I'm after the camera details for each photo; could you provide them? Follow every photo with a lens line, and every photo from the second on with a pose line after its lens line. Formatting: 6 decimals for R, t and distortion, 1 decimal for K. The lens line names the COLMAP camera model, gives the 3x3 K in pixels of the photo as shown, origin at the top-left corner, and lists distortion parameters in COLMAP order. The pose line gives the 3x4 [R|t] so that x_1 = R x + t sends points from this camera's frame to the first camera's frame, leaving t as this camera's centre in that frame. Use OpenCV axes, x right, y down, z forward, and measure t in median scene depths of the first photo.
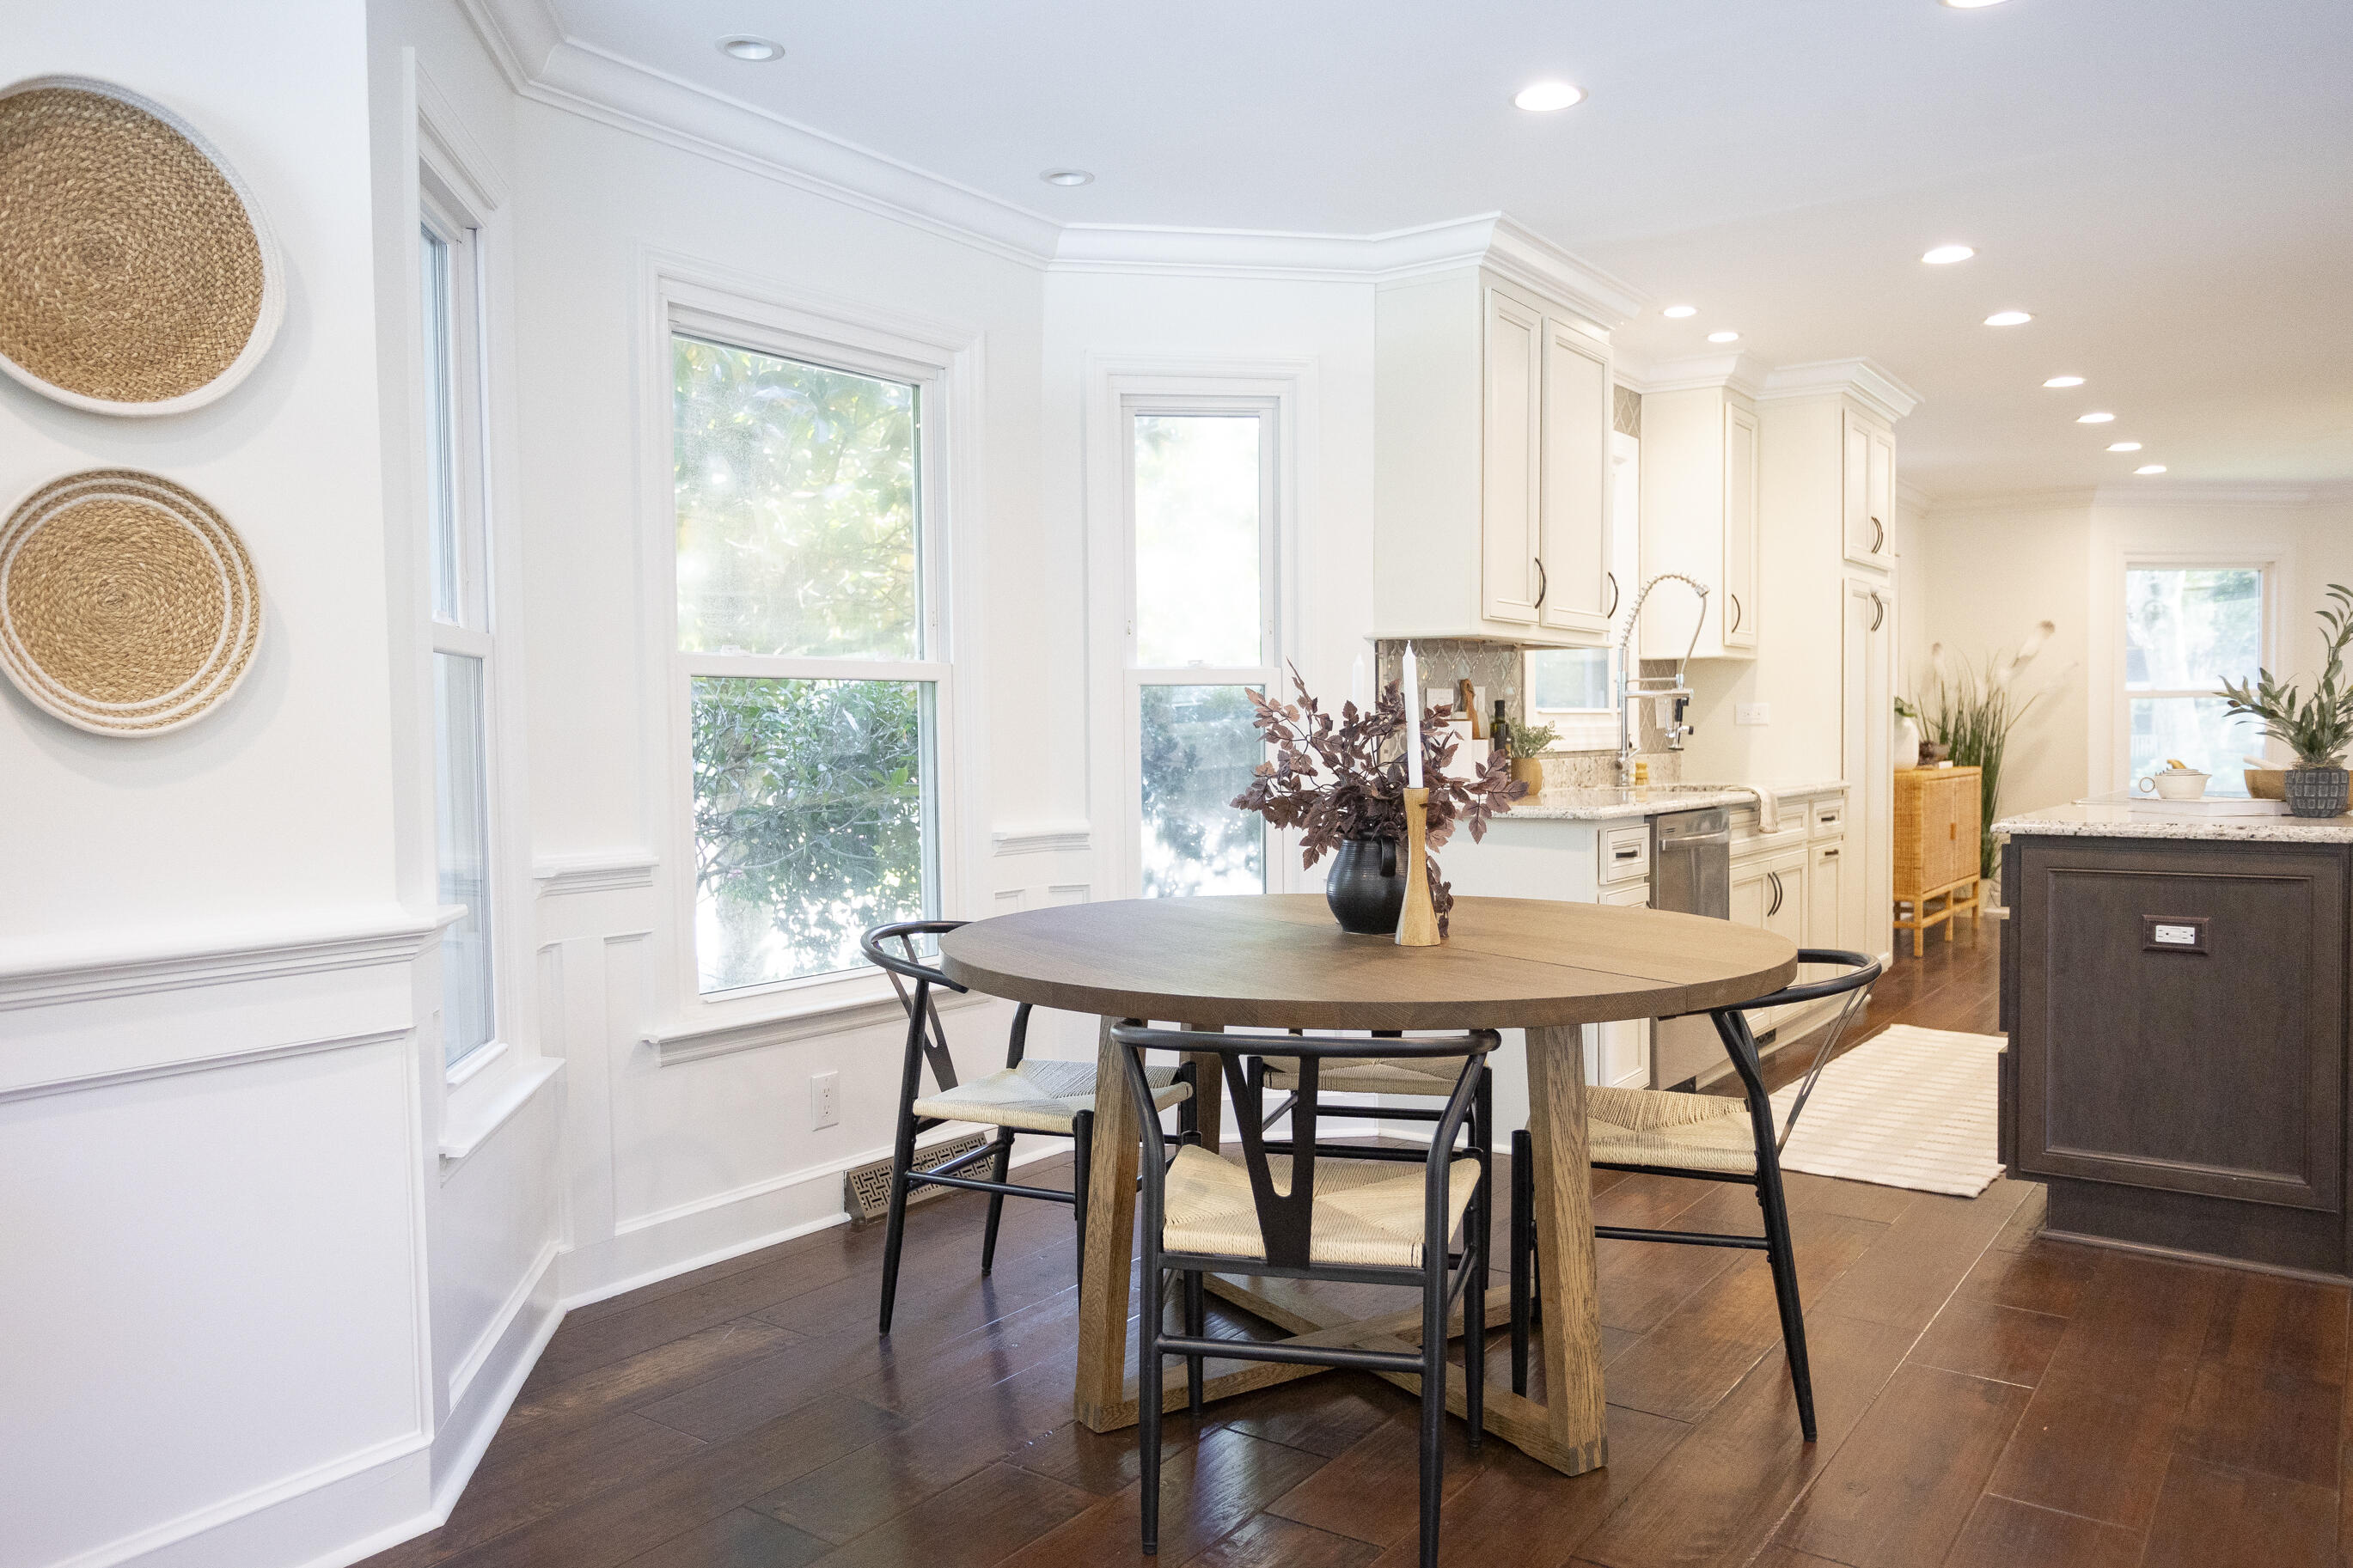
lens RADIAL K [[1681.9, 0, 1176.5], [0, 1681.9, 784.0], [0, 0, 1]] dist [-0.014453, 0.041050]
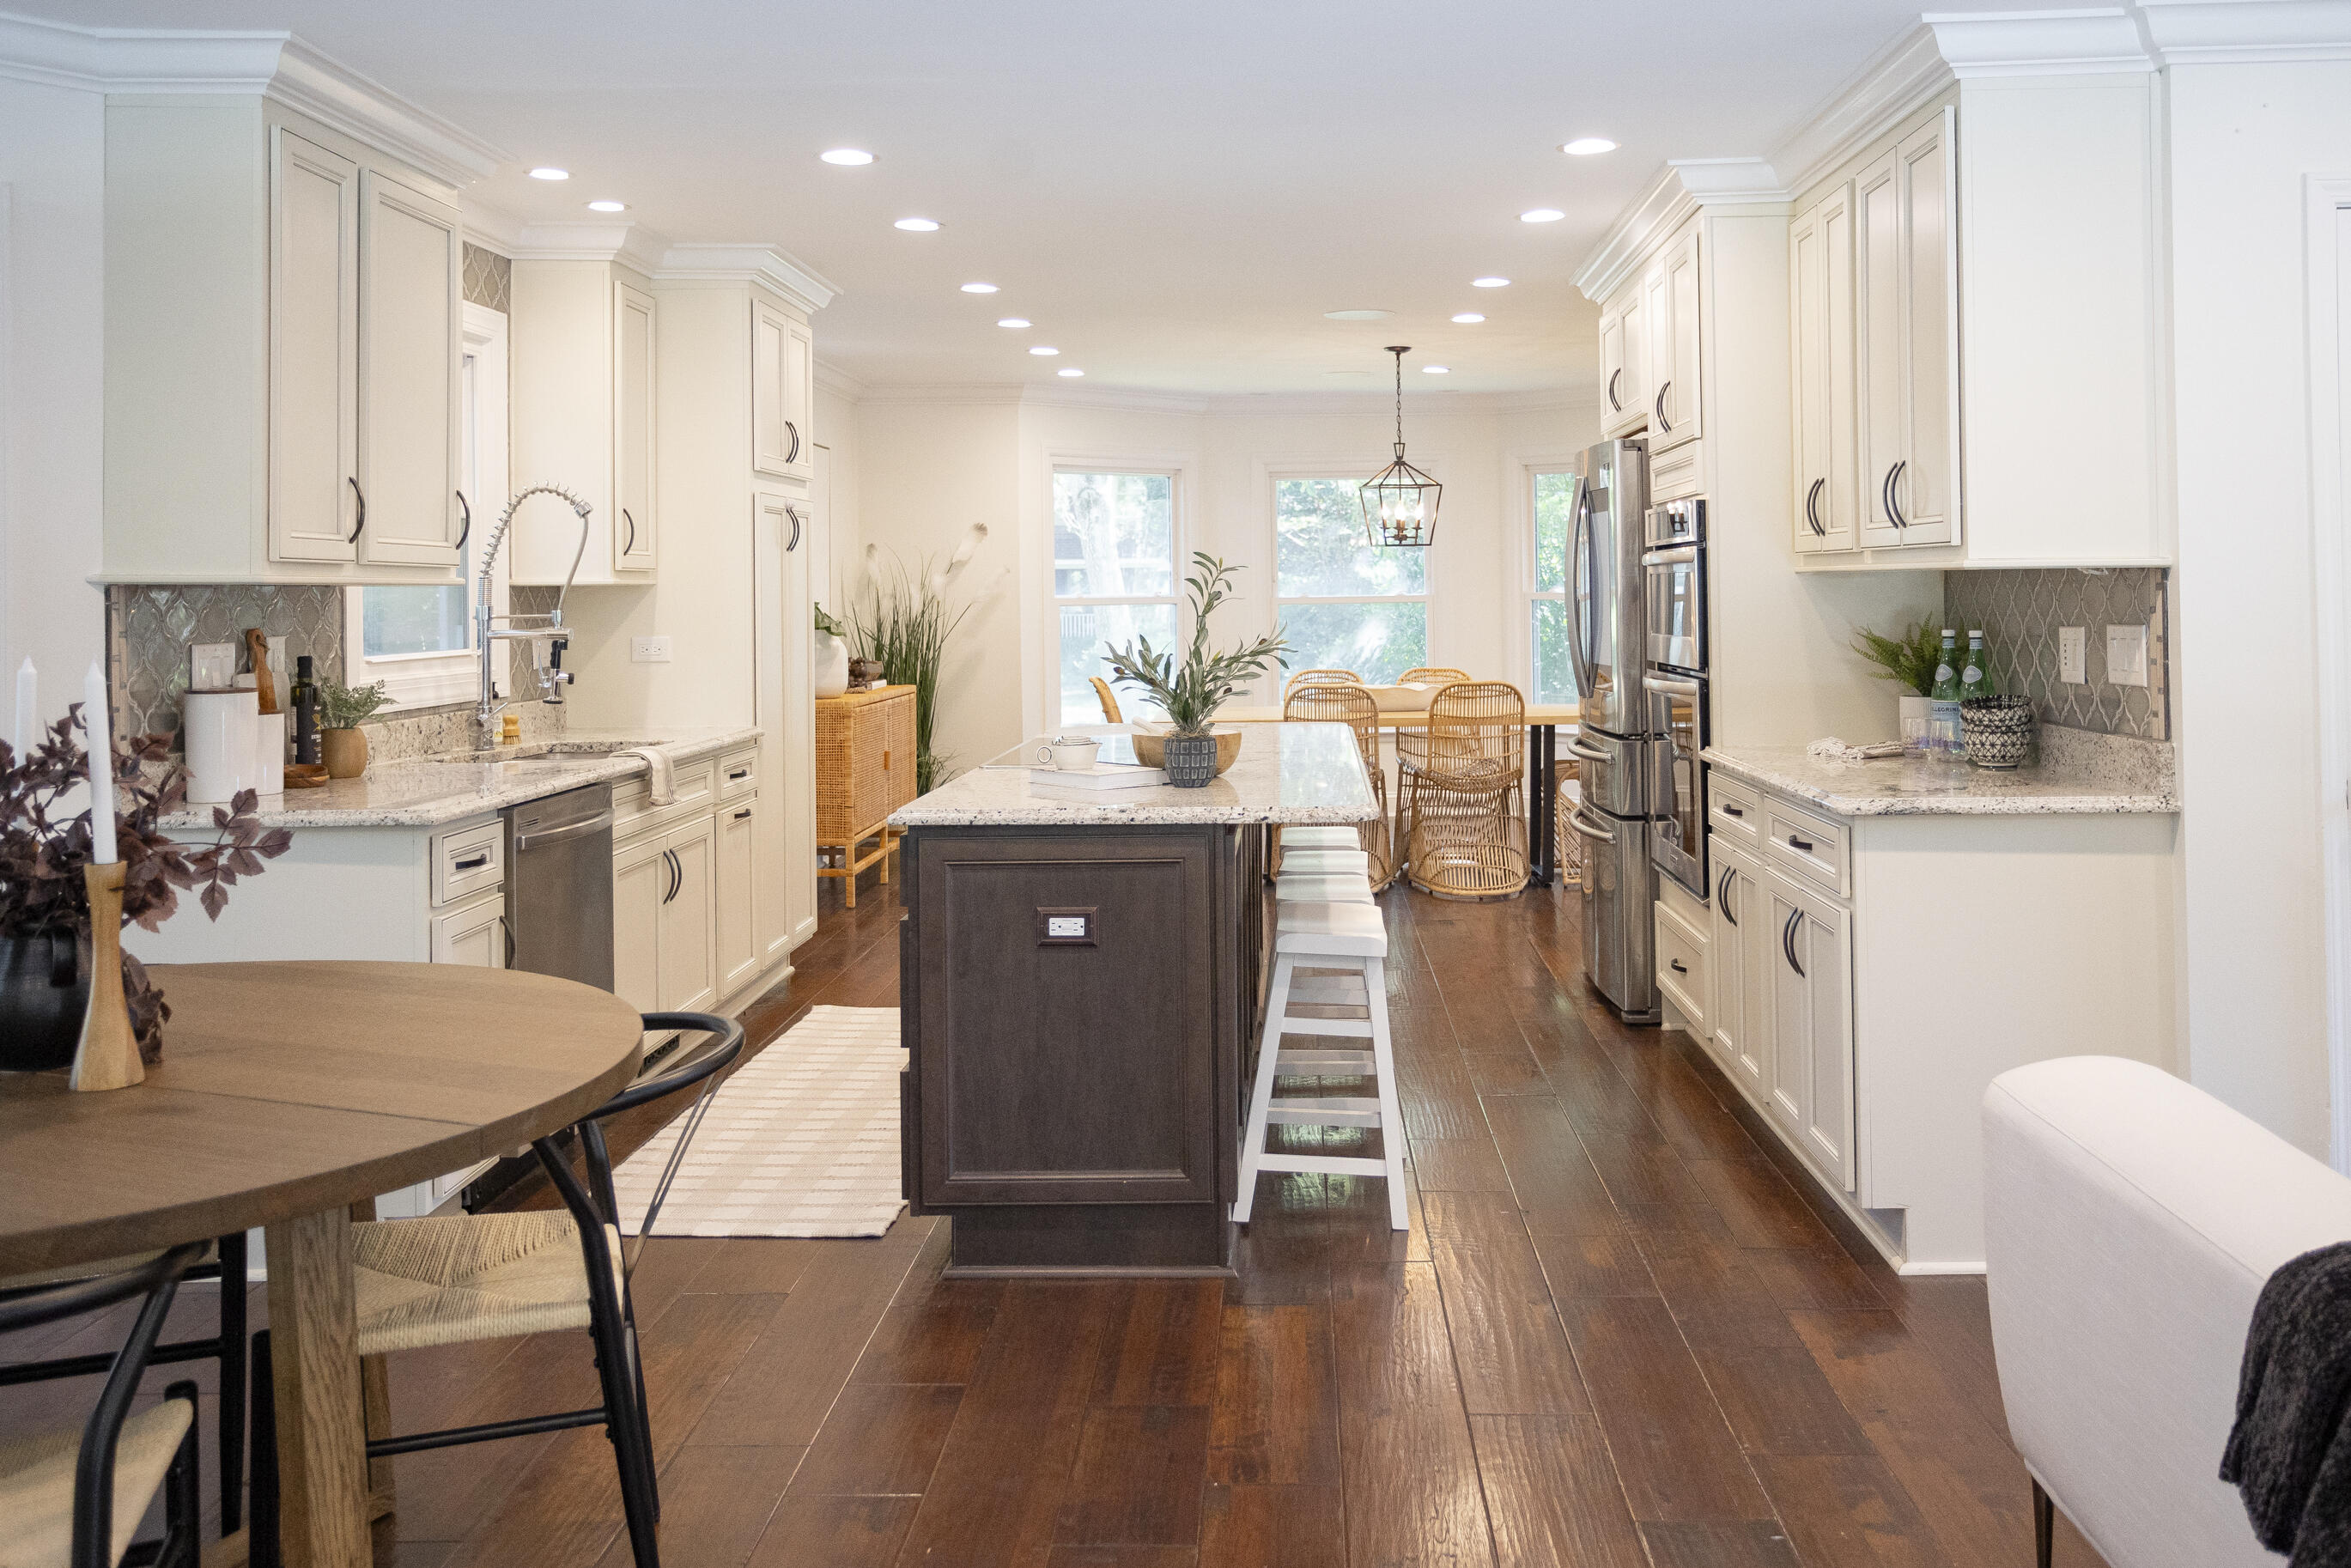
lens RADIAL K [[2177.0, 0, 1175.5], [0, 2177.0, 784.0], [0, 0, 1]] dist [-0.004272, 0.062363]
pose [[0.811972, 0.010445, 0.583602, -0.068086], [0.028210, 0.997969, -0.057110, 0.082413], [-0.583014, 0.062835, 0.810029, -0.024718]]
